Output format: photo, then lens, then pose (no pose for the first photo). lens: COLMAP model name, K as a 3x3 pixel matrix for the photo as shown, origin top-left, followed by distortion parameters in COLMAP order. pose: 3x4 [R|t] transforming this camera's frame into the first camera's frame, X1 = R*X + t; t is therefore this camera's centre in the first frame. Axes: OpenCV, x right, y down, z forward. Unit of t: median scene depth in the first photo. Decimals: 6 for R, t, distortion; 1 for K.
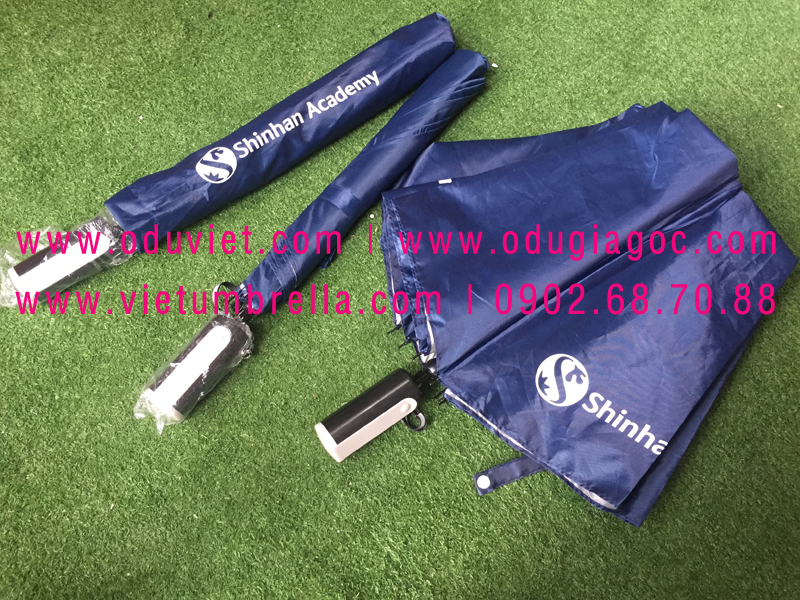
lens RADIAL K [[696.8, 0, 403.2], [0, 696.8, 301.1], [0, 0, 1]] dist [0.048260, -0.080520]
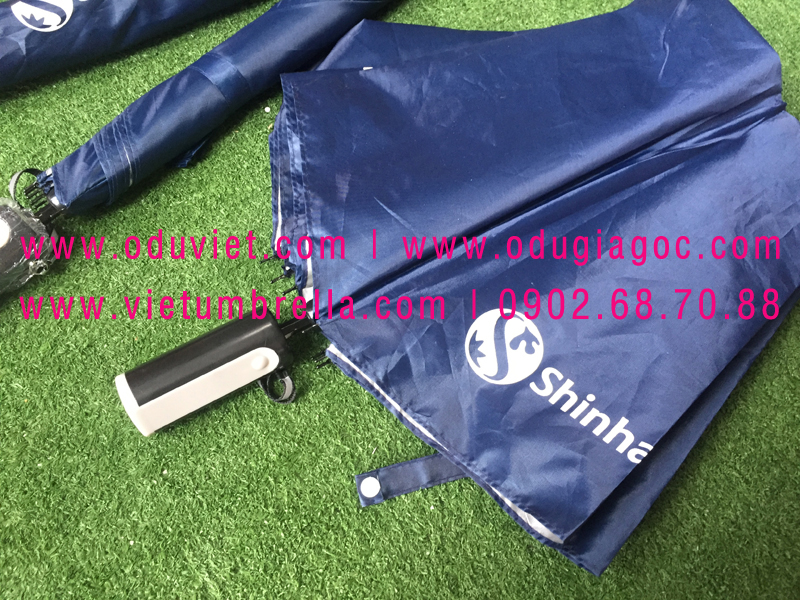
lens RADIAL K [[696.8, 0, 405.9], [0, 696.8, 301.7], [0, 0, 1]] dist [0.048260, -0.080520]
pose [[0.996500, 0.081880, -0.016850, 0.142314], [-0.082613, 0.995388, -0.048762, 0.112178], [0.012779, 0.049983, 0.998668, 0.328298]]
